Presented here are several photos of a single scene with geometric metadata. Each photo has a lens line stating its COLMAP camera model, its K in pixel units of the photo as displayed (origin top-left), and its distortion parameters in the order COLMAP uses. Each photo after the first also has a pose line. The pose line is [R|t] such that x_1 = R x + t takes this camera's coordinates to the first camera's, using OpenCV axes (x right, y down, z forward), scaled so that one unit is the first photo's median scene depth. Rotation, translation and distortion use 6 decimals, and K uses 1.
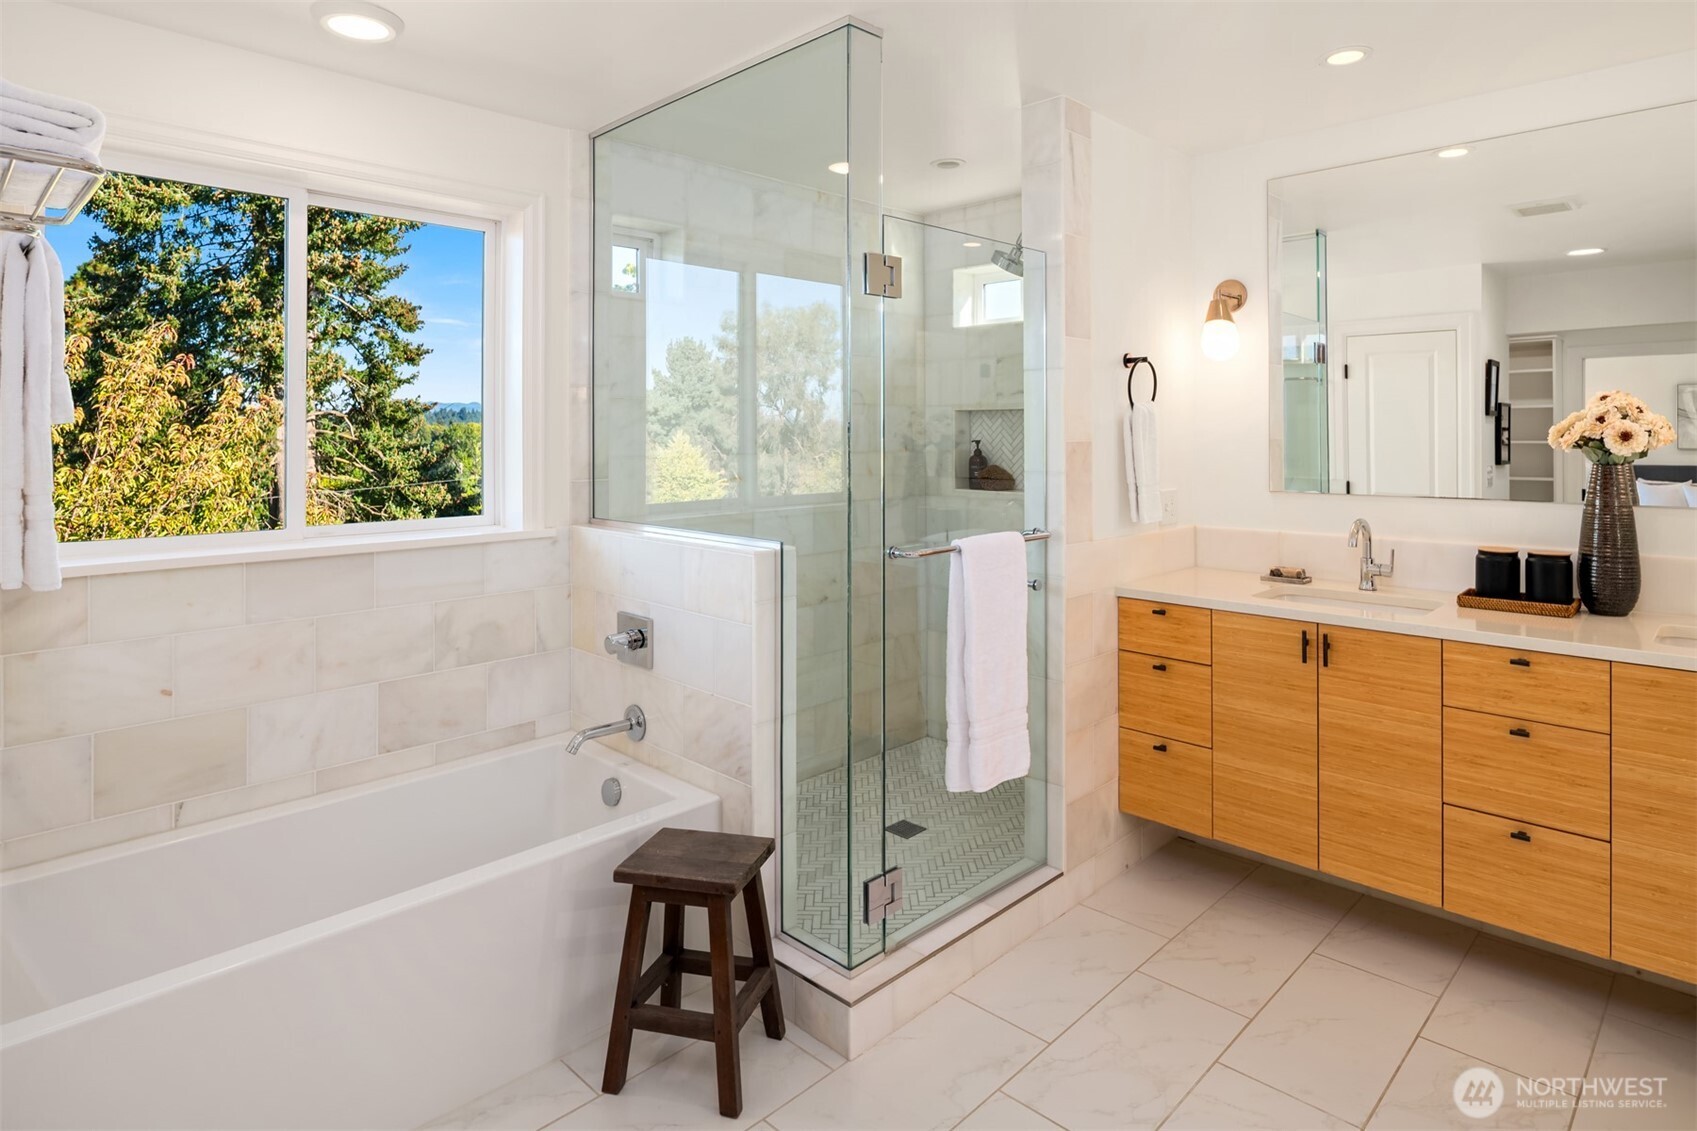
lens RADIAL K [[933.4, 0, 889.3], [0, 933.4, 433.5], [0, 0, 1]] dist [0.002904, -0.008048]
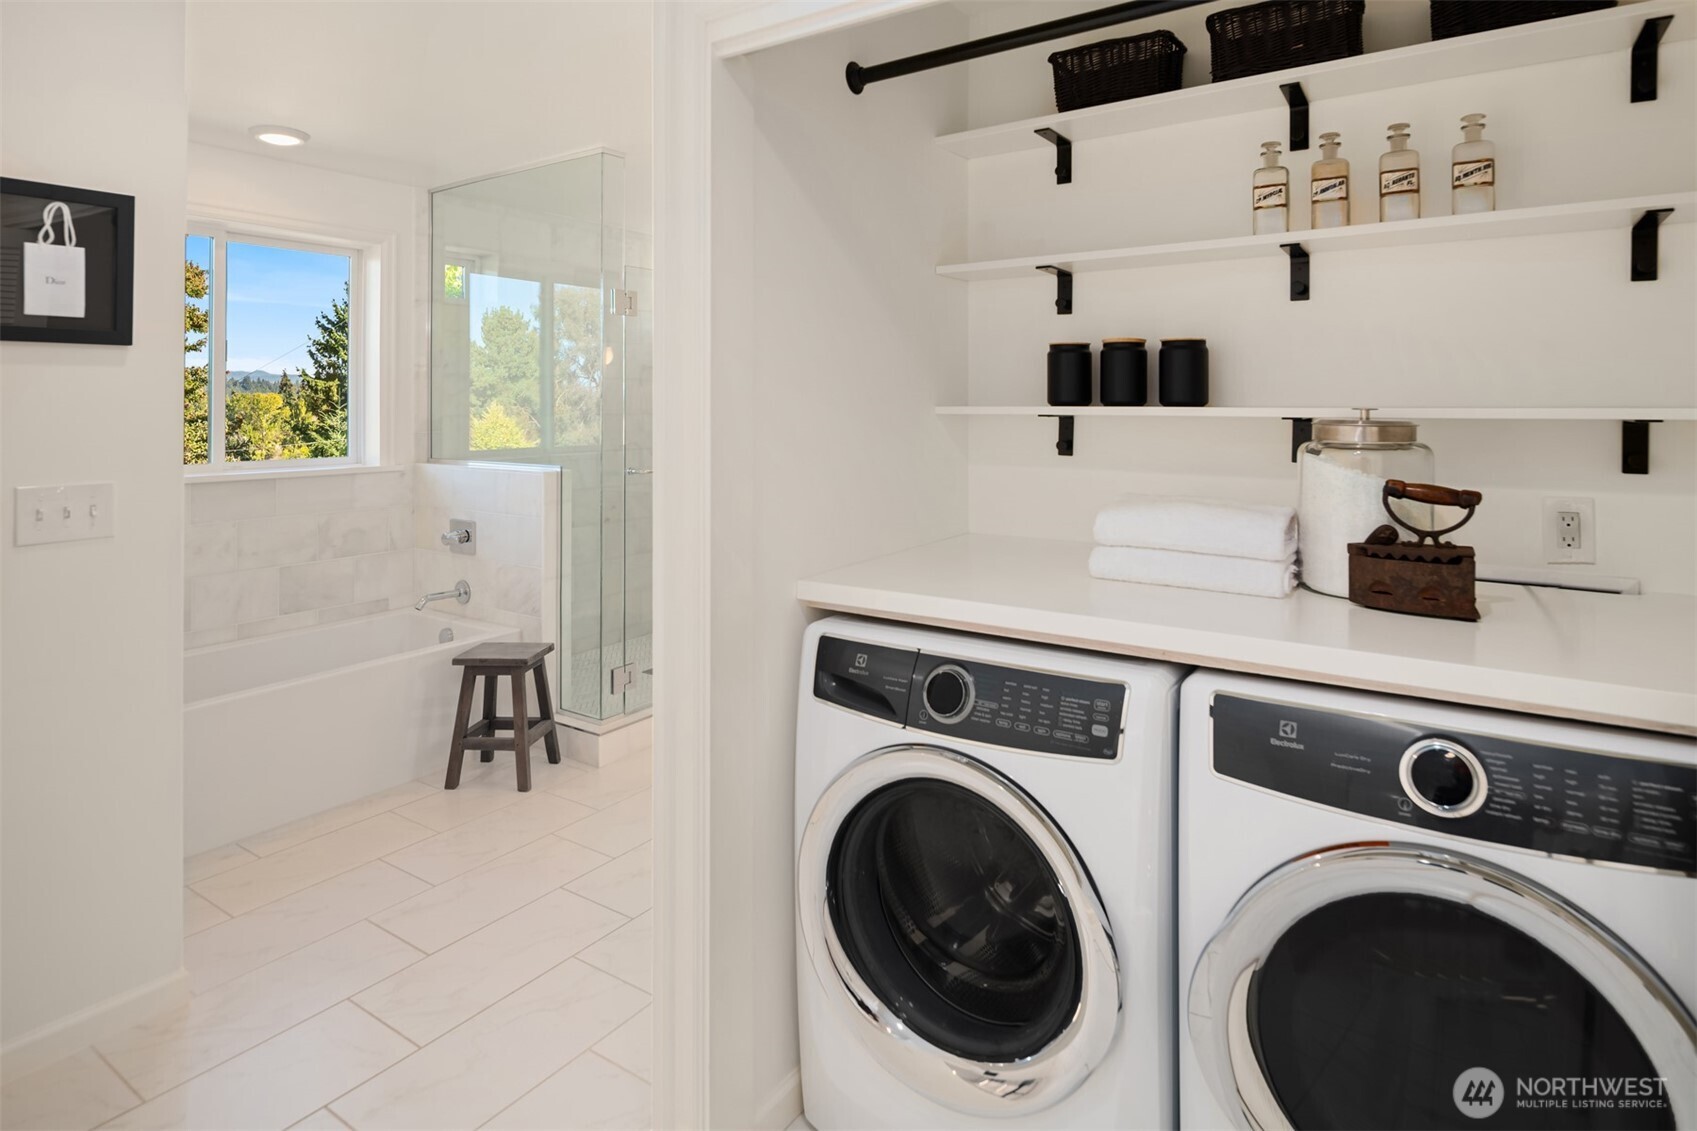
lens RADIAL K [[933.4, 0, 876.1], [0, 933.4, 401.4], [0, 0, 1]] dist [0.002904, -0.008048]
pose [[0.986144, 0.001942, 0.165879, 0.134997], [-0.001245, 0.999990, -0.004308, 0.010065], [-0.165885, 0.004041, 0.986137, -0.597655]]
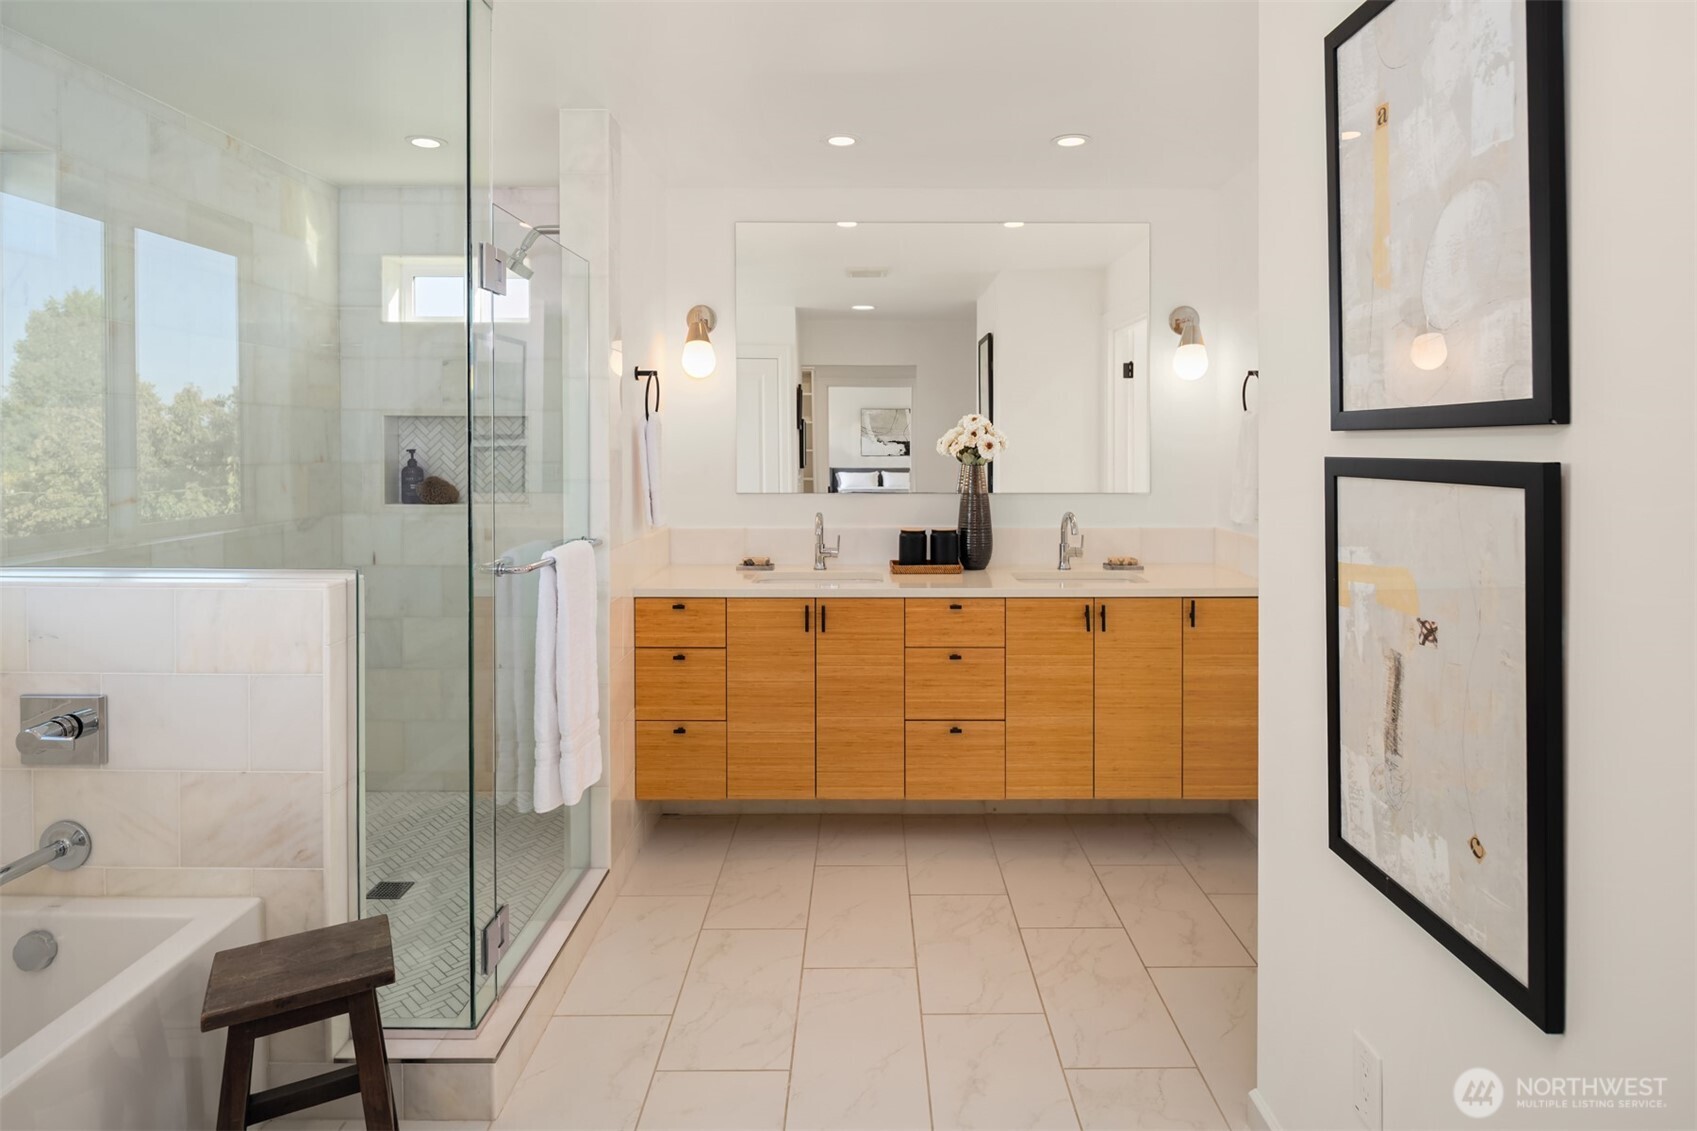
lens RADIAL K [[933.4, 0, 862.6], [0, 933.4, 455.1], [0, 0, 1]] dist [0.002904, -0.008048]
pose [[0.722766, -0.004958, 0.691075, -0.326447], [-0.003534, 0.999935, 0.010869, 0.002135], [-0.691084, -0.010298, 0.722701, 0.070286]]
